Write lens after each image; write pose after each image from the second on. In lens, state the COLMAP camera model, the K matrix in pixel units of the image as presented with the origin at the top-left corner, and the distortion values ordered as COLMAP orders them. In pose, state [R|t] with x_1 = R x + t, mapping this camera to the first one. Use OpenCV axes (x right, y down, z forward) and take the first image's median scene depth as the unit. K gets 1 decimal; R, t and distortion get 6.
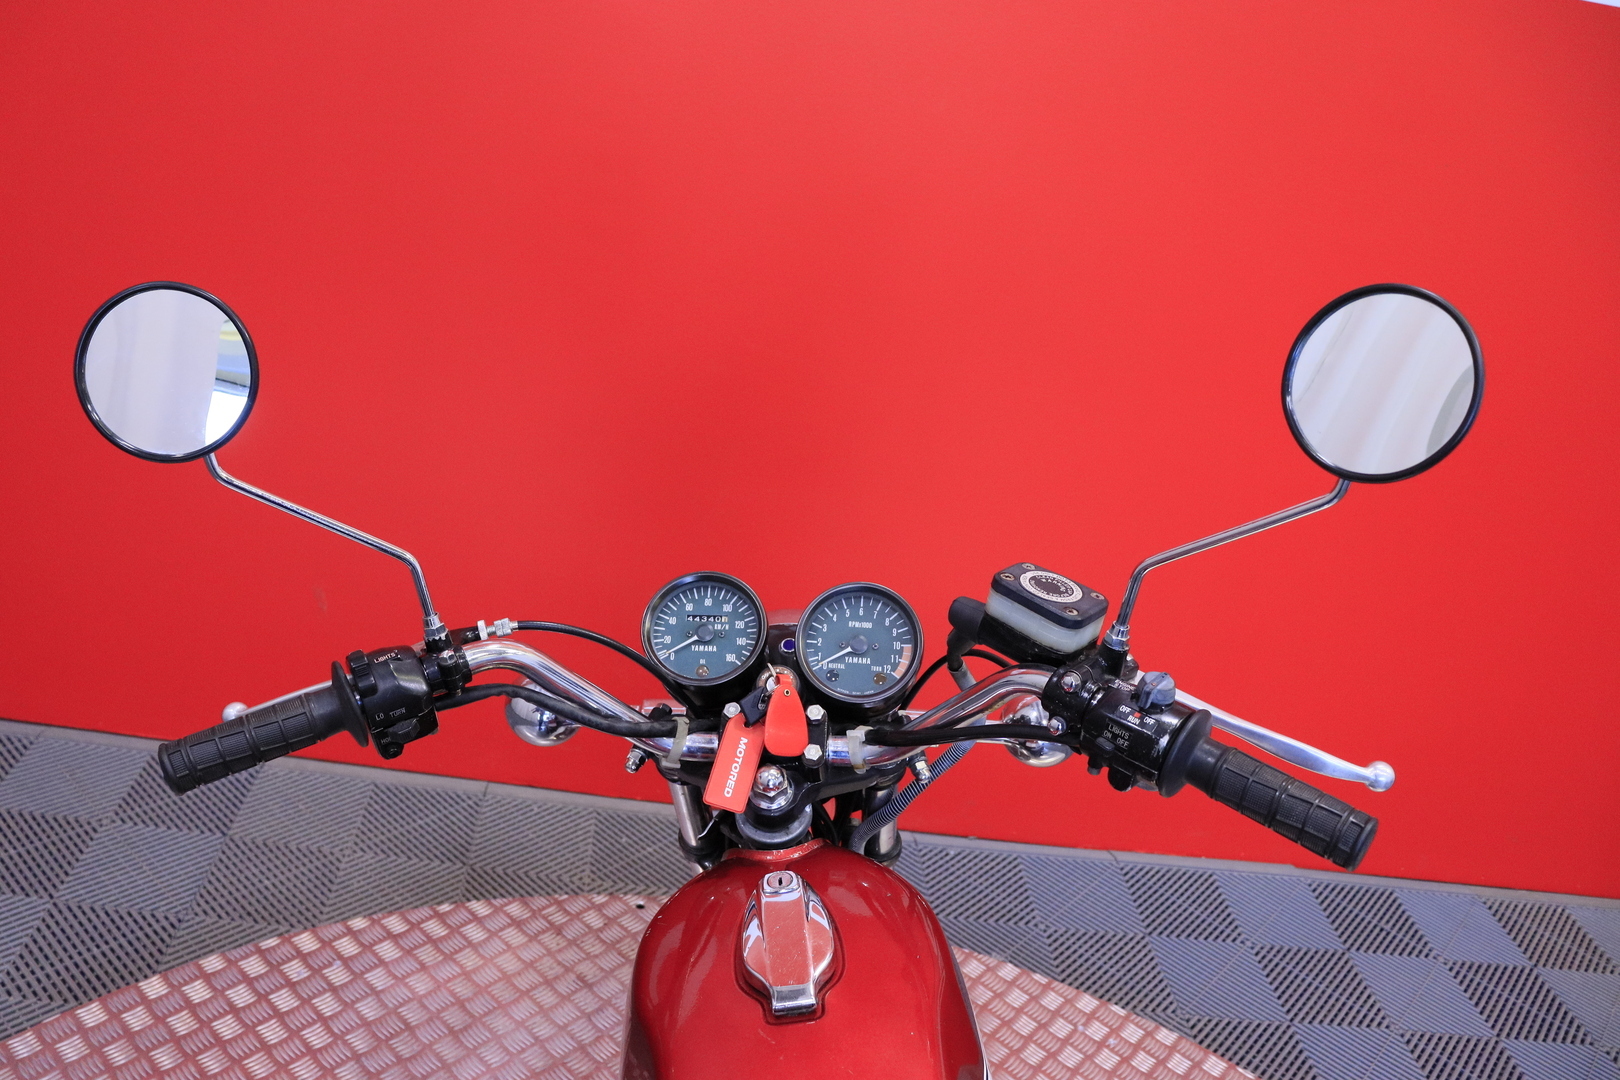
lens RADIAL K [[1305.5, 0, 810.0], [0, 1305.5, 540.0], [0, 0, 1]] dist [-0.128253, -0.000720]
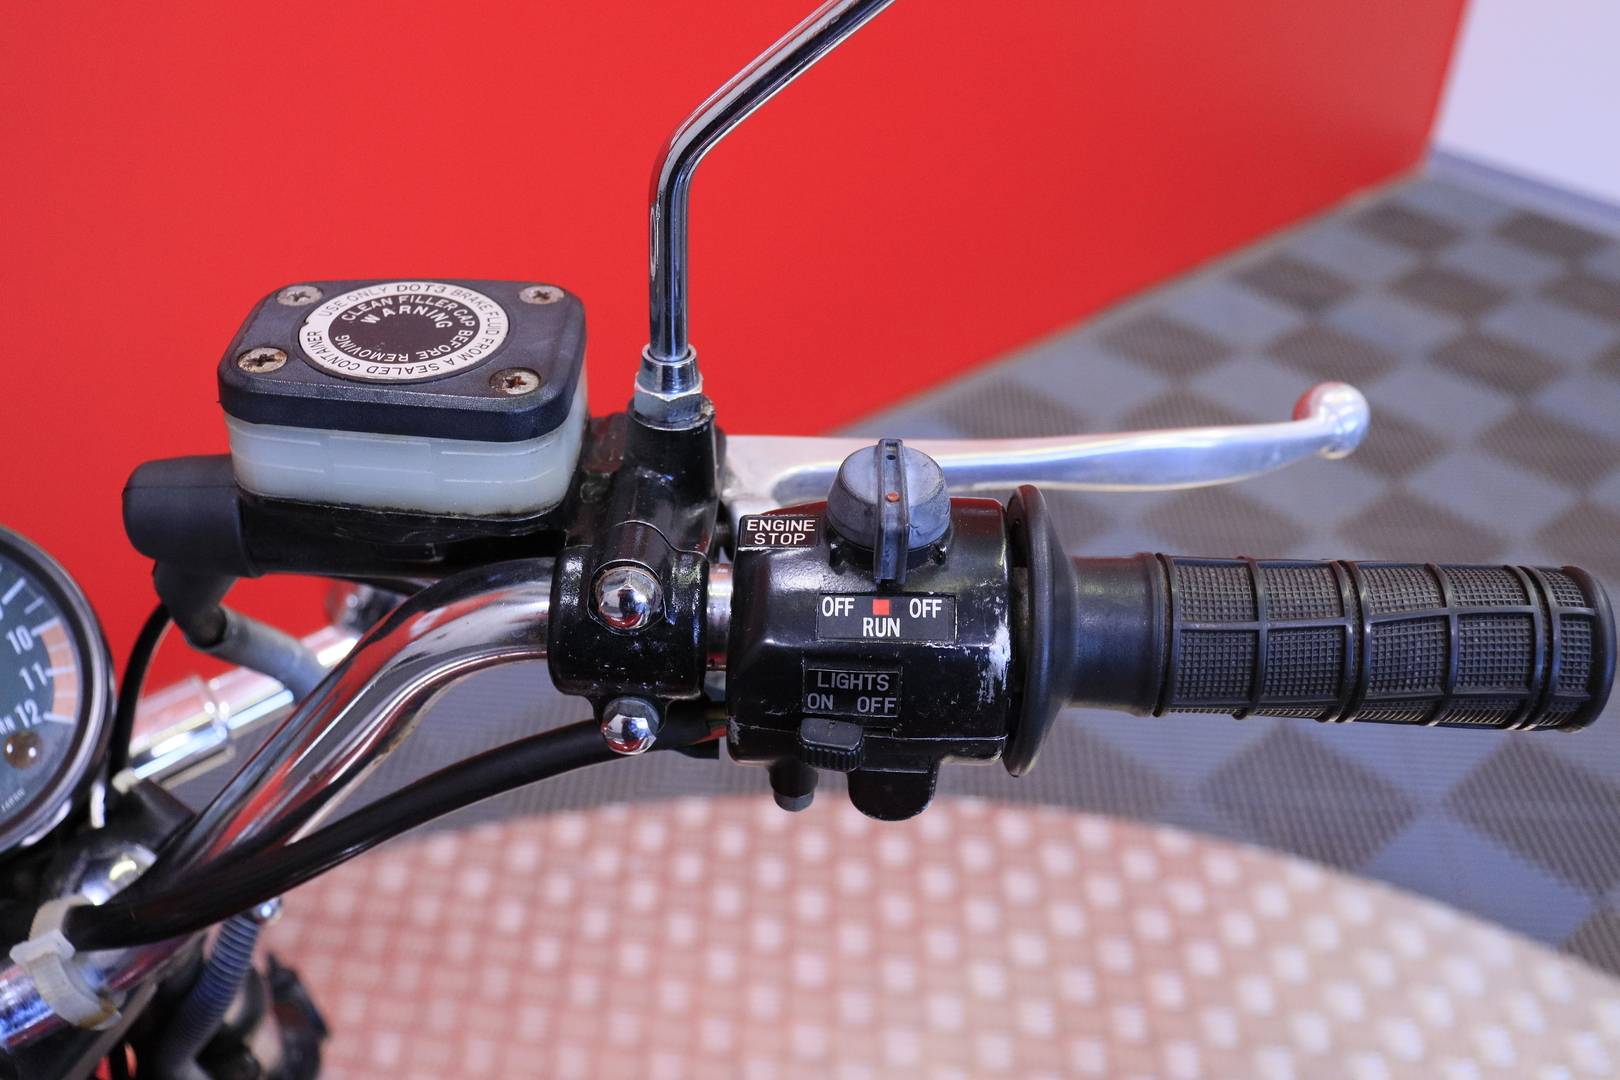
lens RADIAL K [[1893.5, 0, 810.0], [0, 1893.5, 540.0], [0, 0, 1]] dist [-0.006263, -0.022406]
pose [[0.800777, -0.461347, 0.381987, 0.067745], [0.373192, 0.883131, 0.284268, -0.011734], [-0.468491, -0.085081, 0.879362, 0.554607]]
